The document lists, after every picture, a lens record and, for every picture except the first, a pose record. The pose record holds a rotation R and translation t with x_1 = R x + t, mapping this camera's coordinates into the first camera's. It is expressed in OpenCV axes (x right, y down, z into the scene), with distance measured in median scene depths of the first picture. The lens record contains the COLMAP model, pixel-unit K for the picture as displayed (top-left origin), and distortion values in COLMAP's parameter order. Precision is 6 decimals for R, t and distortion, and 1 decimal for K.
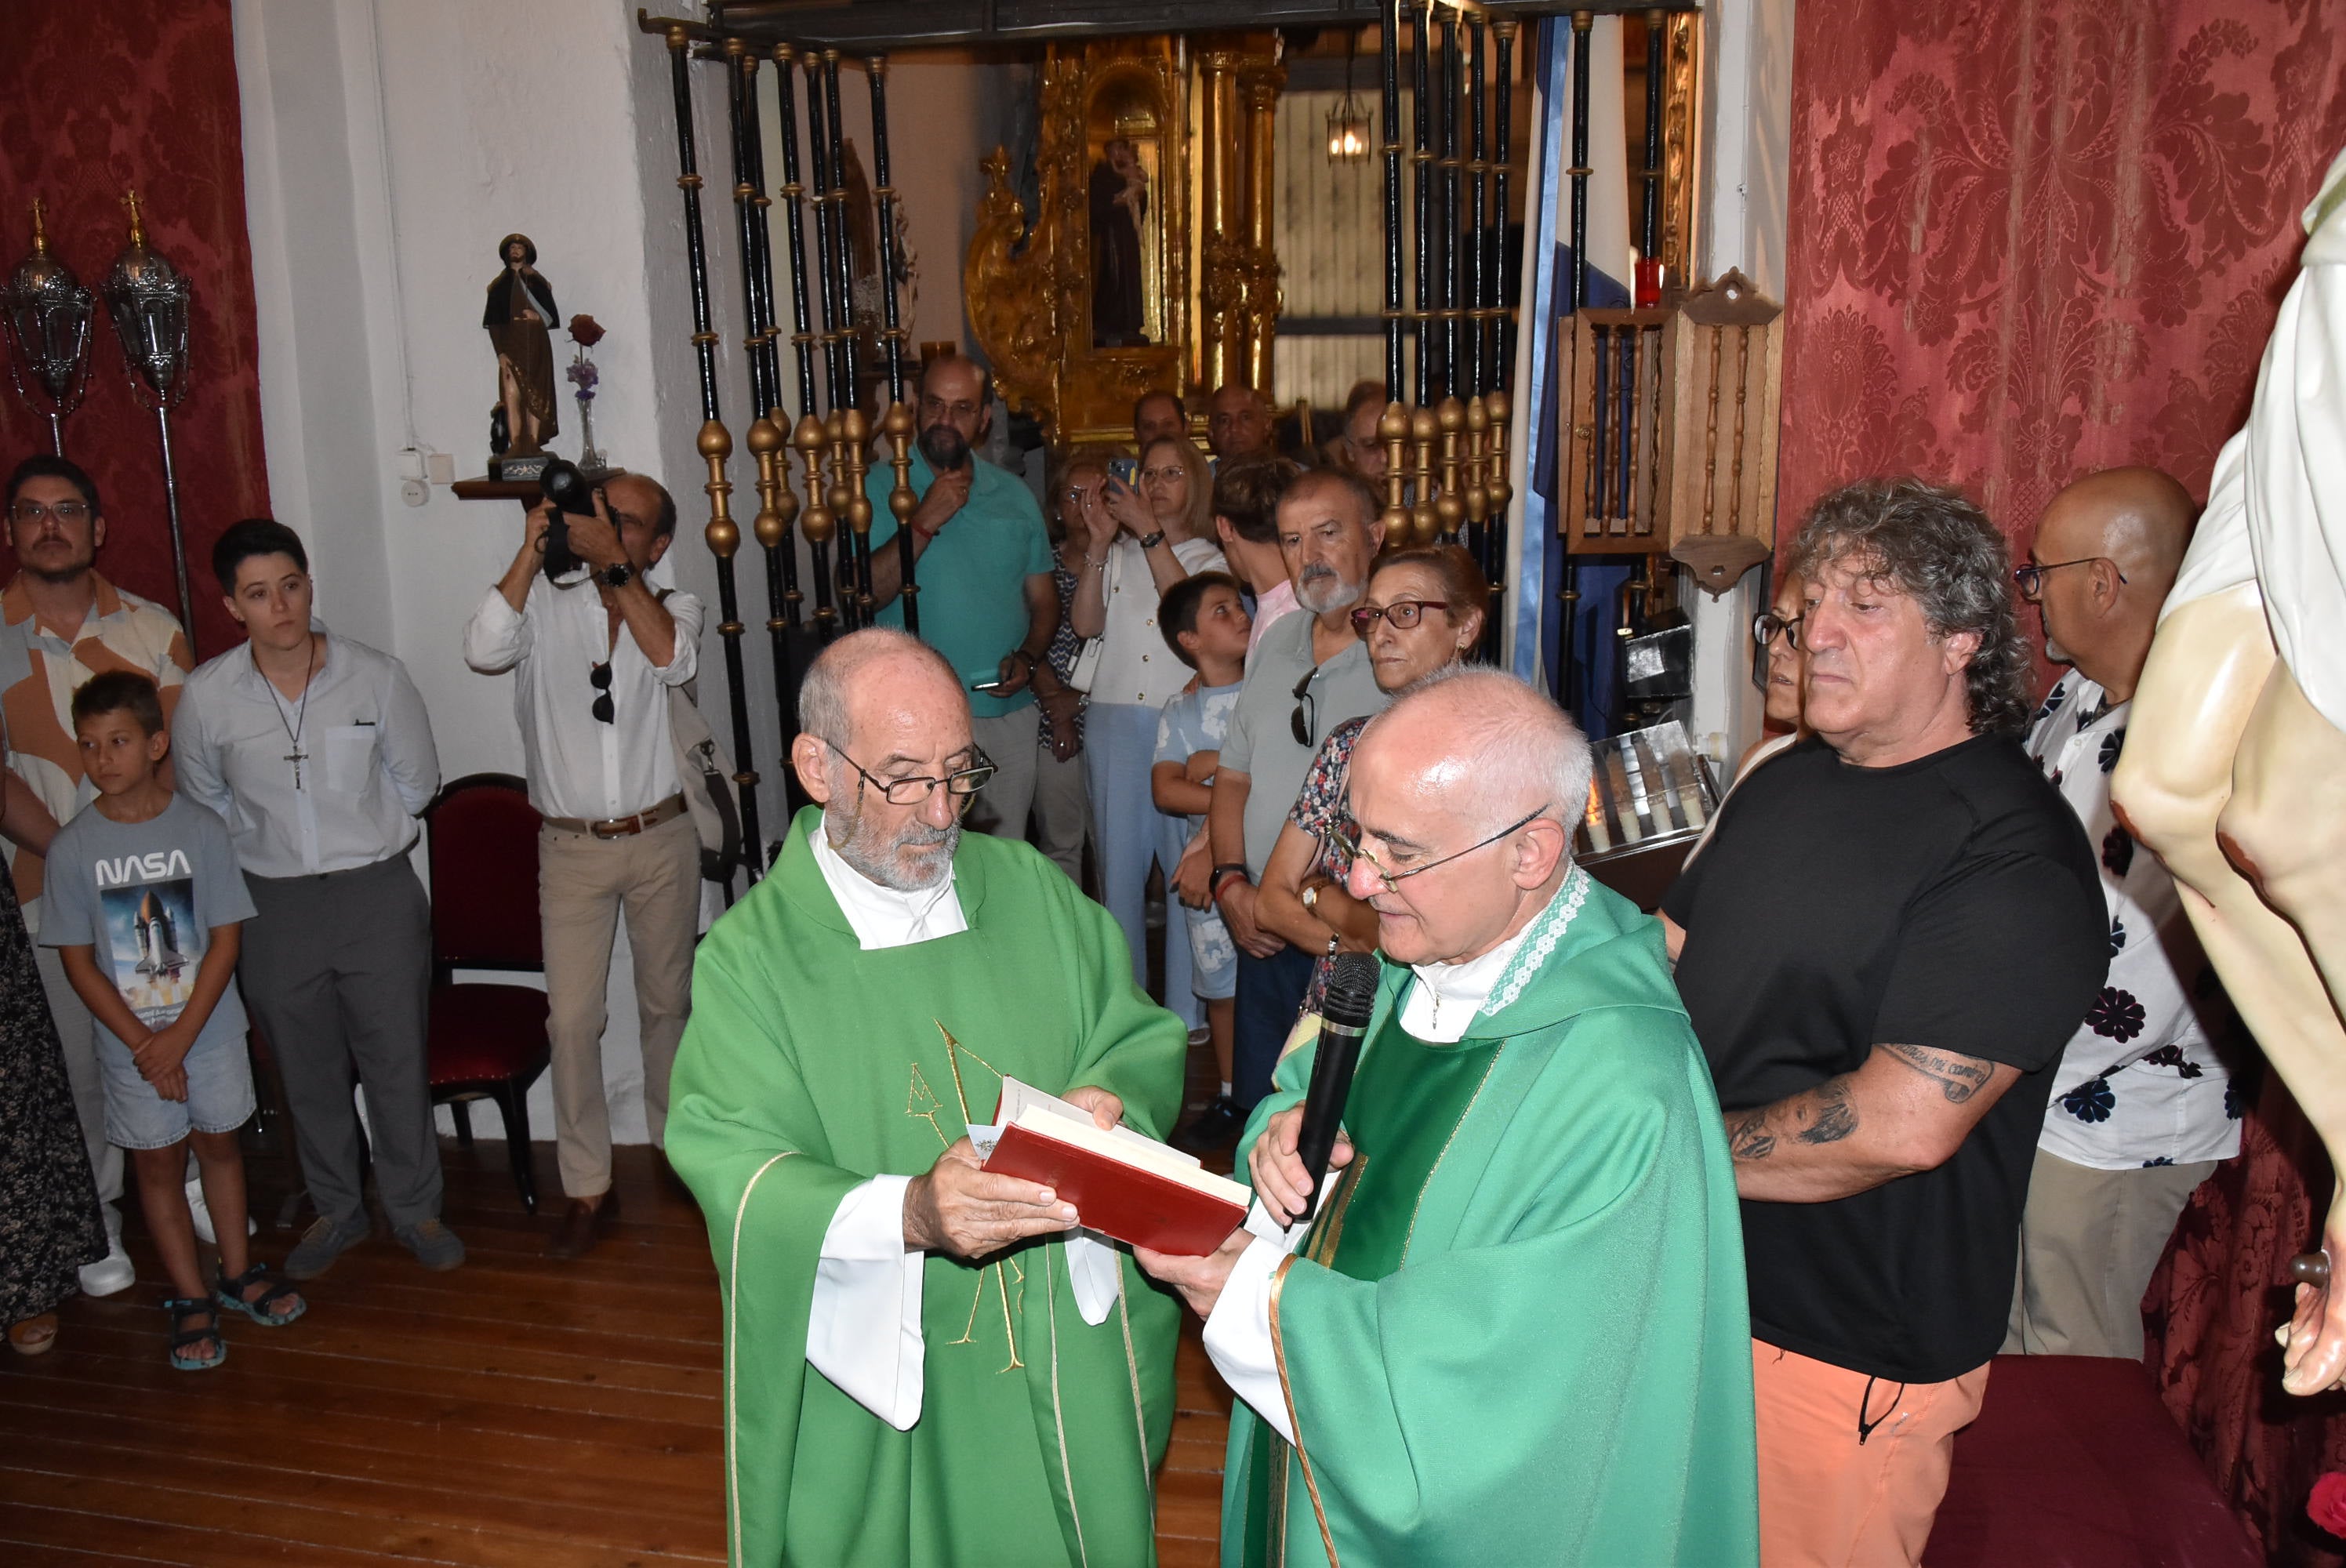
lens RADIAL K [[1773.5, 0, 1132.3], [0, 1773.5, 826.6], [0, 0, 1]] dist [-0.160087, 0.106202]
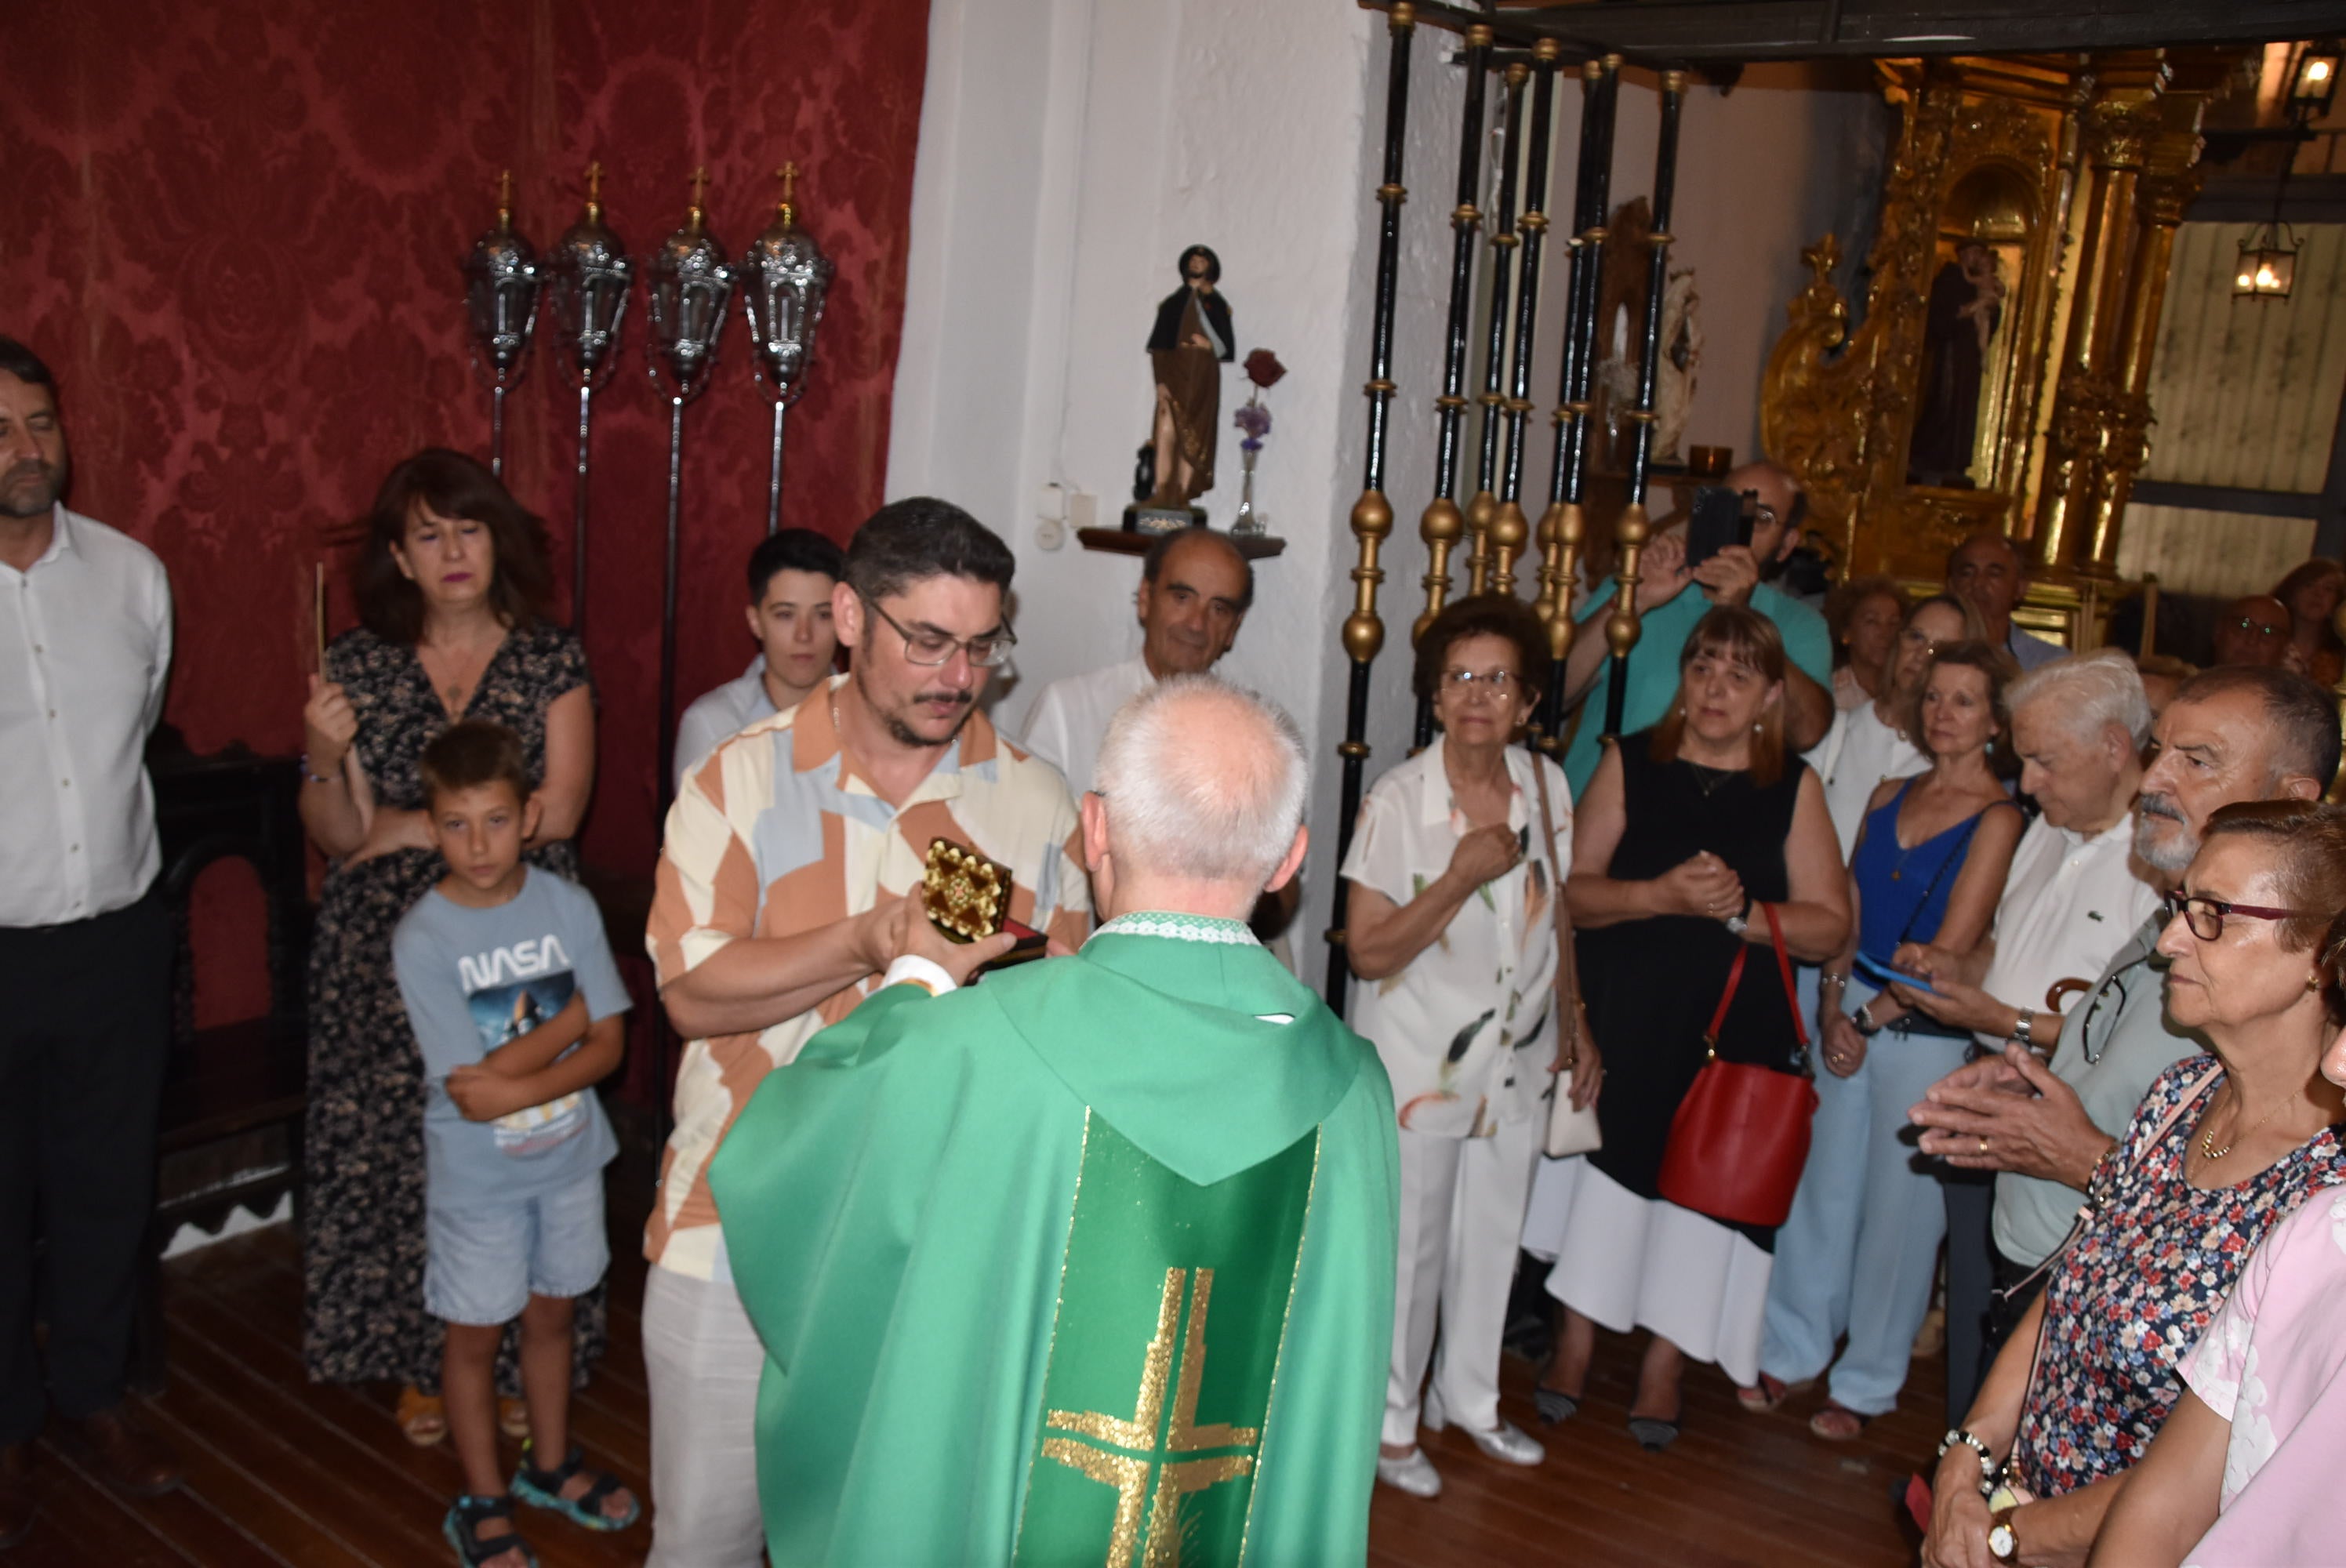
lens RADIAL K [[1810.7, 0, 1157.6], [0, 1810.7, 867.4], [0, 0, 1]] dist [-0.166273, 0.113055]
pose [[0.909555, 0.177901, -0.375580, 0.000238], [-0.193600, 0.981072, -0.004144, -0.039373], [0.367734, 0.076481, 0.926781, 0.205903]]
